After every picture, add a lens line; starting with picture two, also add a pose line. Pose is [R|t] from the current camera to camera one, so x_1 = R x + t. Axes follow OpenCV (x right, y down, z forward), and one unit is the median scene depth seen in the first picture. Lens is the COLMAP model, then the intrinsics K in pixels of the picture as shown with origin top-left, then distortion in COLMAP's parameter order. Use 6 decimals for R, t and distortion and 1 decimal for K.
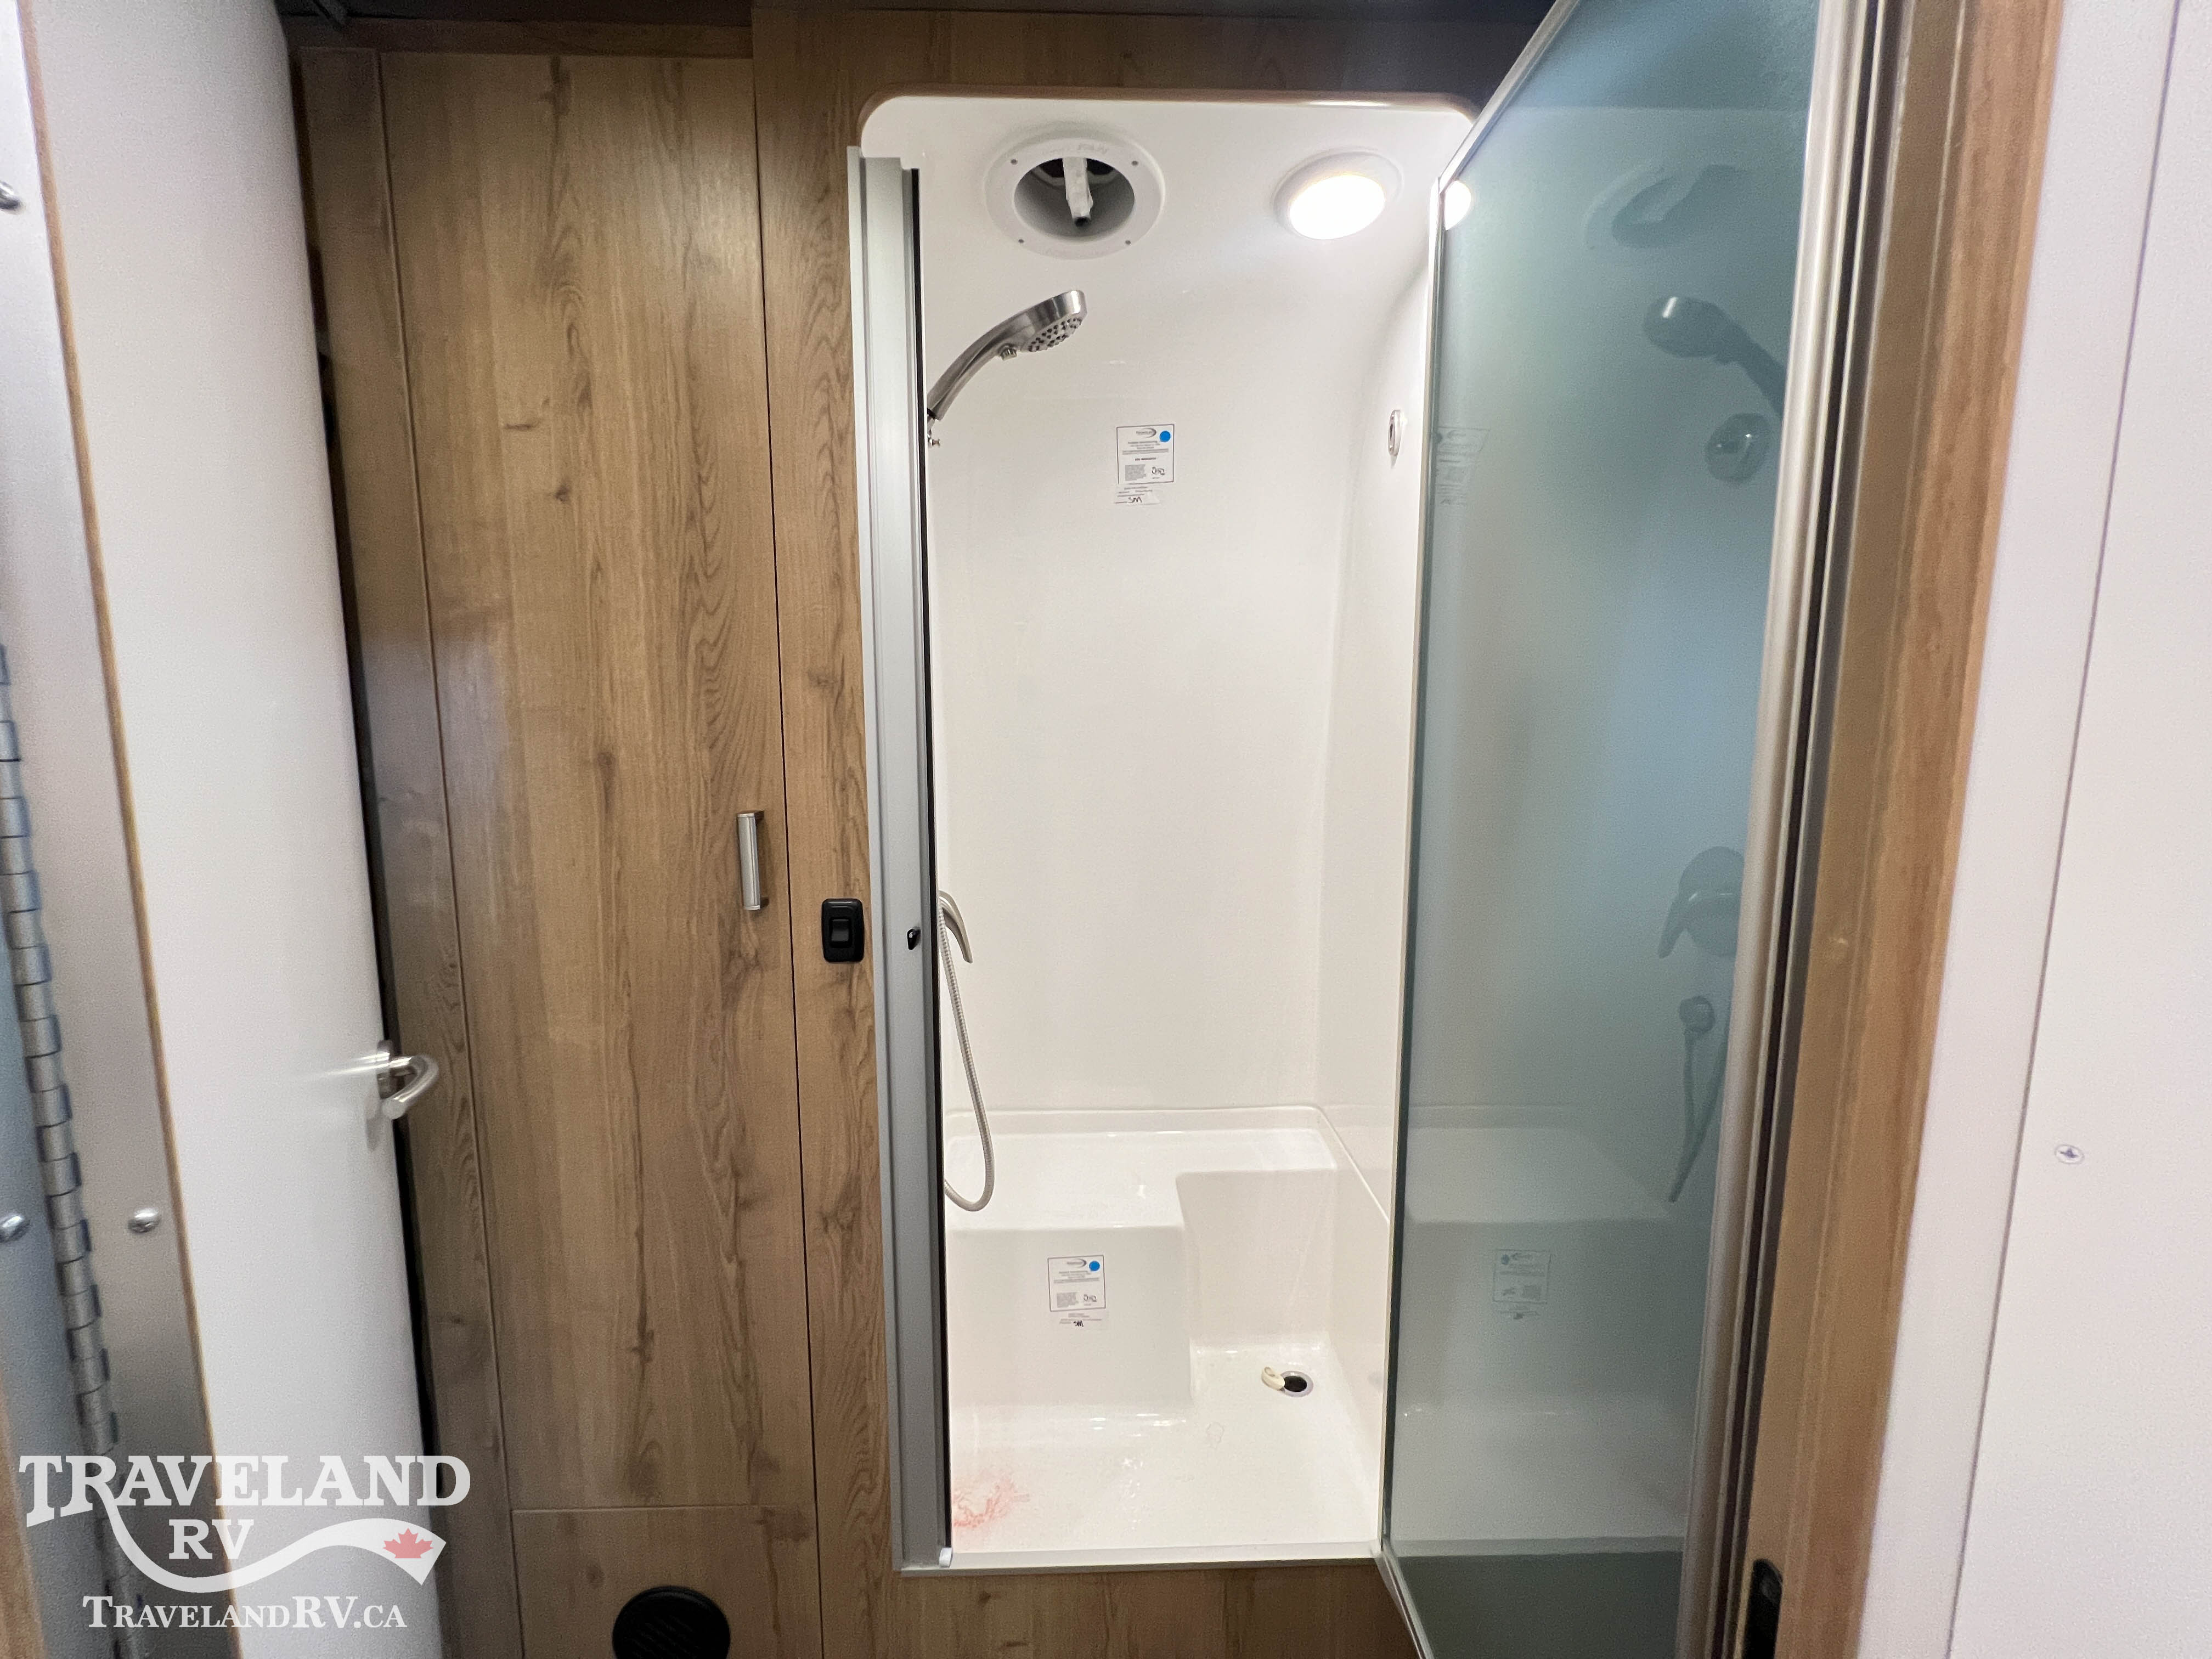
lens RADIAL K [[883.3, 0, 1102.6], [0, 883.3, 826.4], [0, 0, 1]] dist [-0.001067, 0.000373]
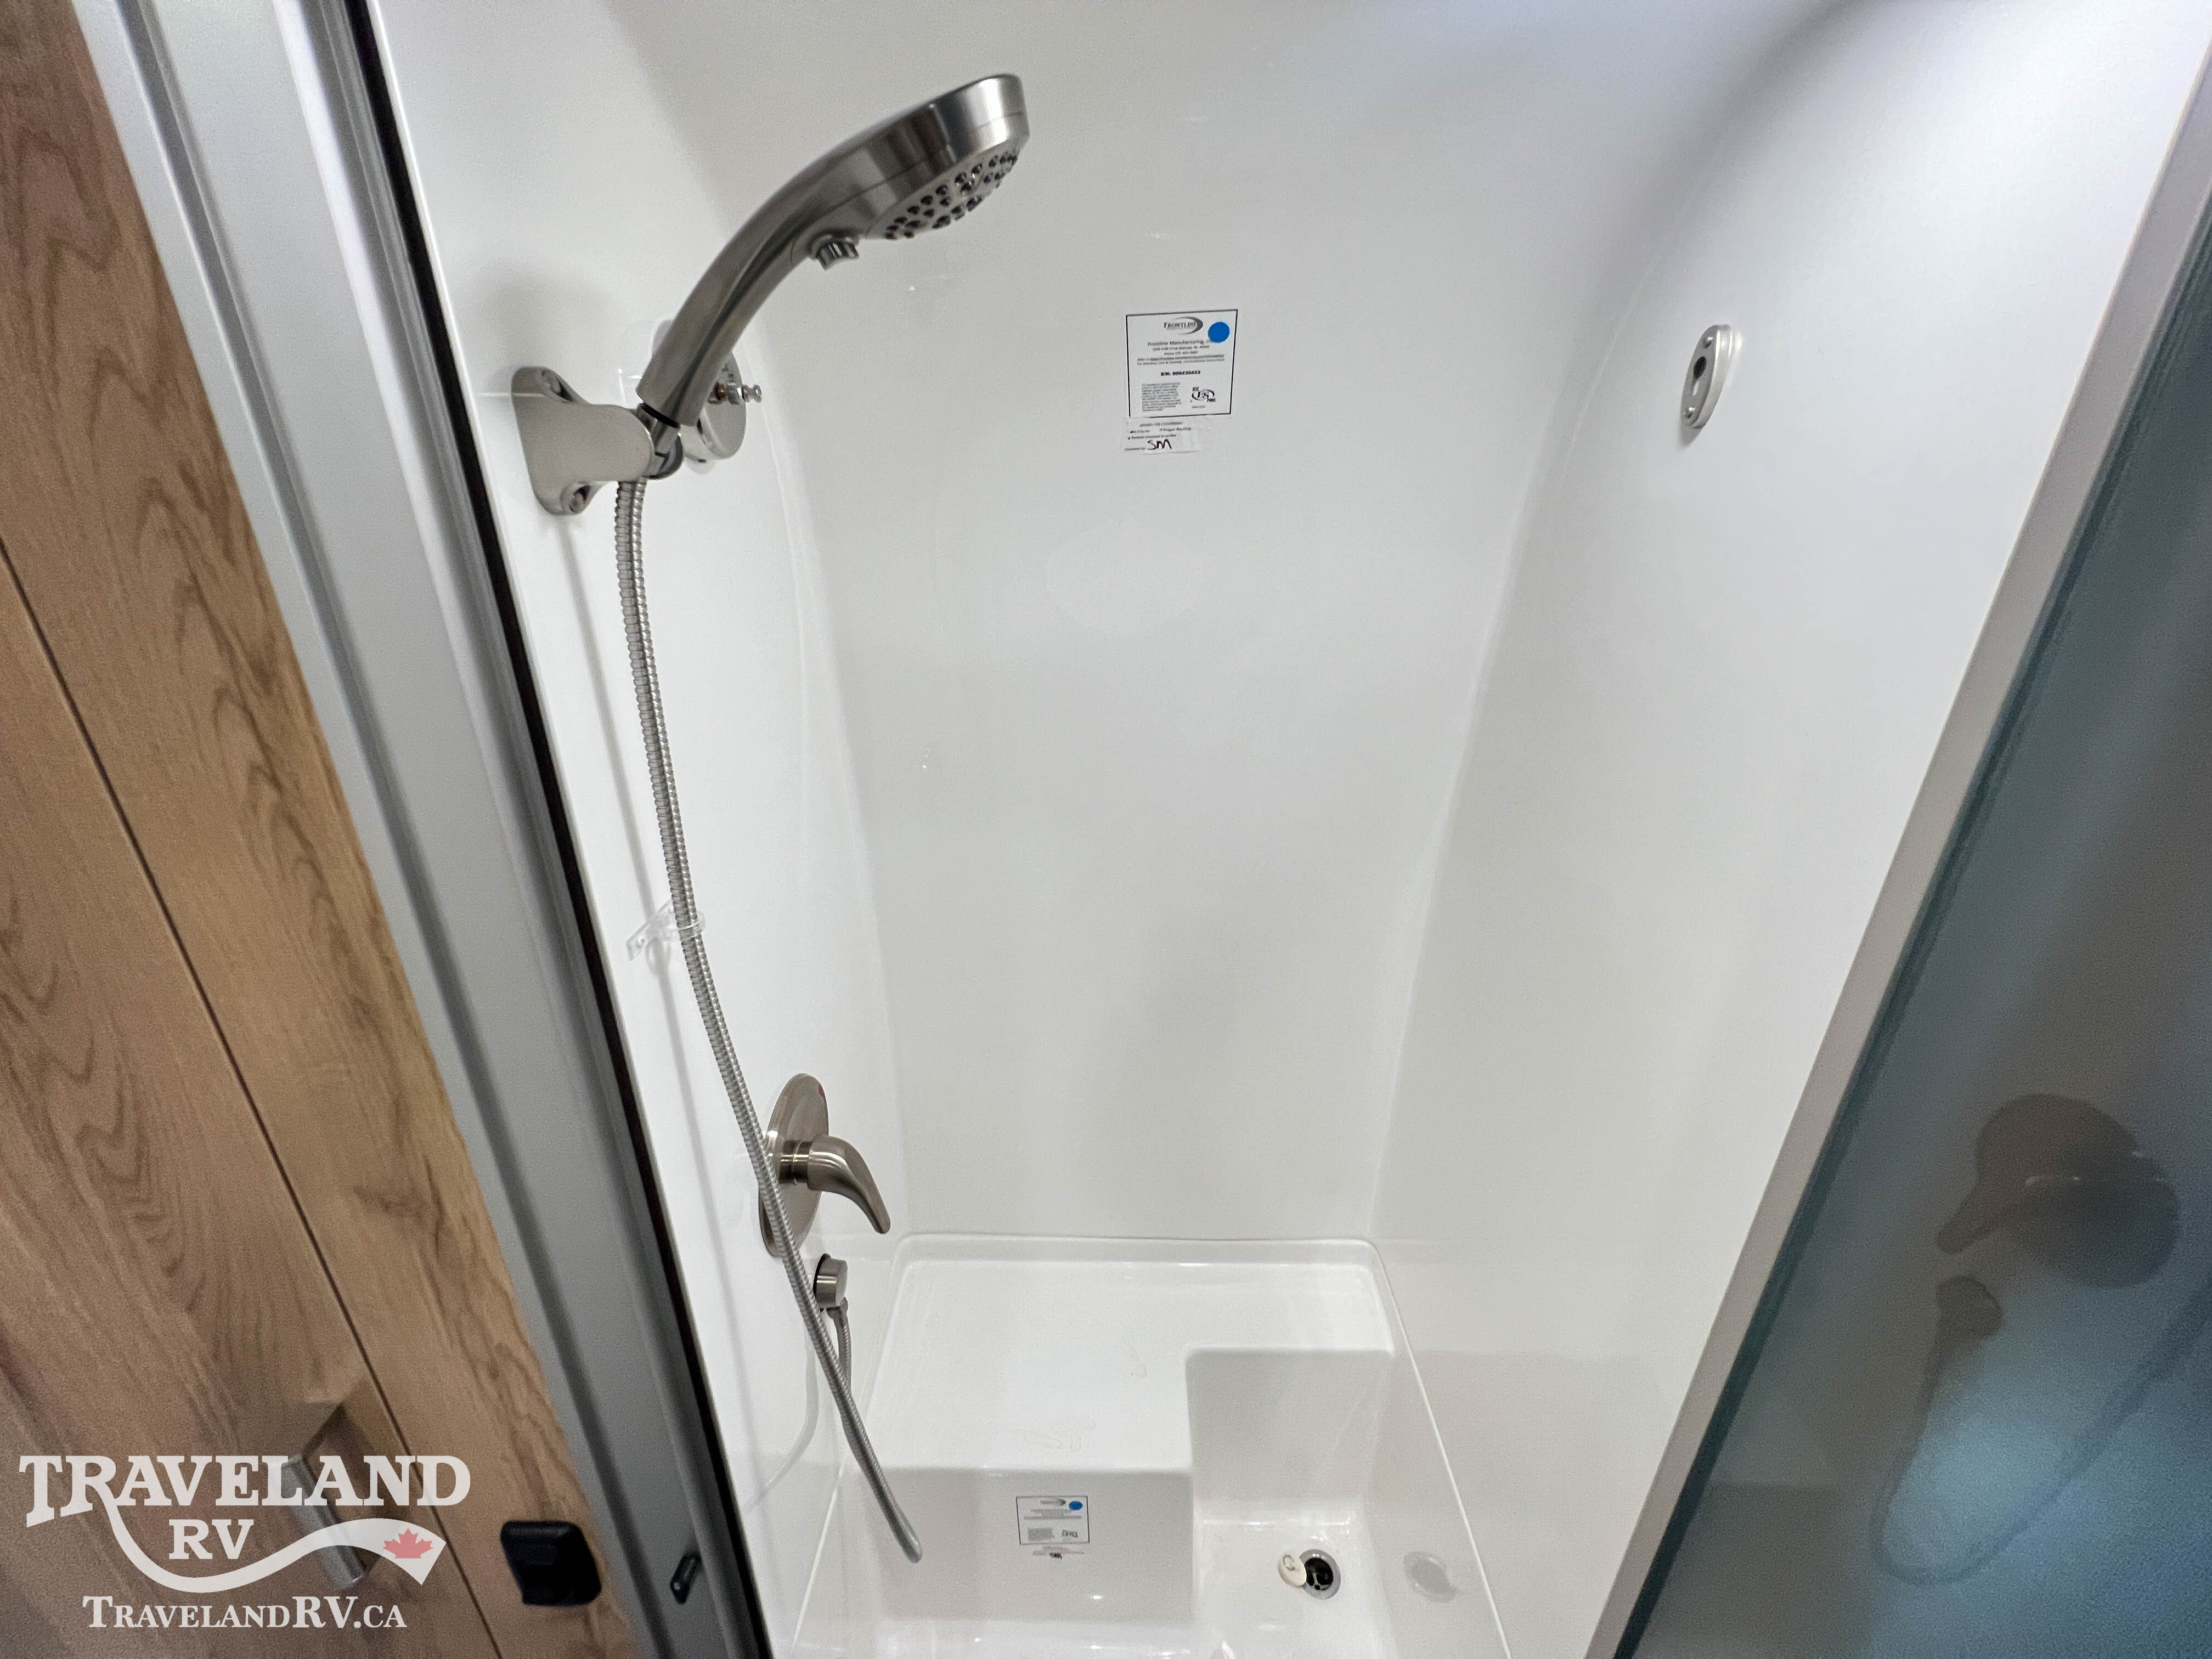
lens RADIAL K [[880.9, 0, 1102.4], [0, 880.9, 819.9], [0, 0, 1]] dist [-0.001575, -0.000117]
pose [[0.999229, 0.023651, -0.031338, 0.025999], [-0.014475, 0.963884, 0.265930, -0.312608], [0.036496, -0.265271, 0.963483, 0.435897]]
